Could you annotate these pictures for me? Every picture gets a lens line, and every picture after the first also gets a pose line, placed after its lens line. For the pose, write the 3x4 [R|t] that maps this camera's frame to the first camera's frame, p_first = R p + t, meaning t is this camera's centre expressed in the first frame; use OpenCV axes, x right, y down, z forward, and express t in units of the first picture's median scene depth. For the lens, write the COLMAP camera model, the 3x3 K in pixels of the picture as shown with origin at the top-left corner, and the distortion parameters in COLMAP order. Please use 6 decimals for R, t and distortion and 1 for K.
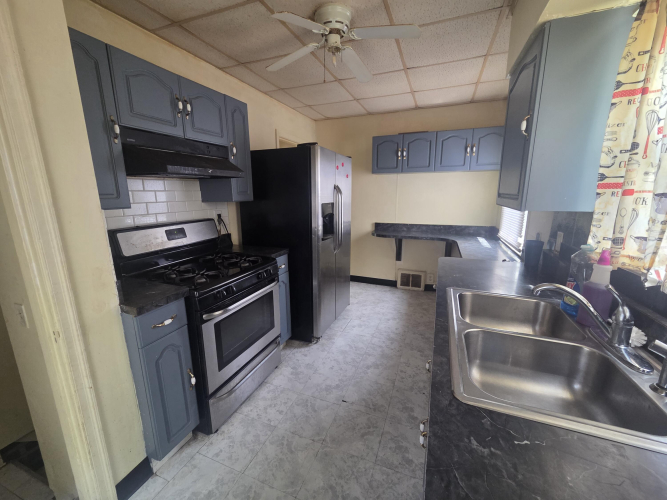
lens RADIAL K [[275.5, 0, 333.6], [0, 275.5, 249.7], [0, 0, 1]] dist [0.001654, 0.001012]
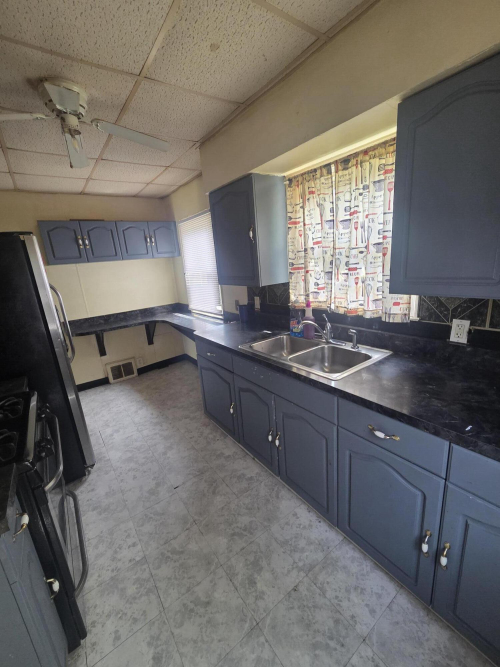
lens RADIAL K [[275.5, 0, 250.1], [0, 275.5, 333.3], [0, 0, 1]] dist [0.001654, 0.001012]
pose [[0.537713, -0.253653, 0.804068, -0.426207], [0.249807, 0.958782, 0.135403, -0.066021], [-0.805271, 0.128054, 0.578914, 0.087939]]
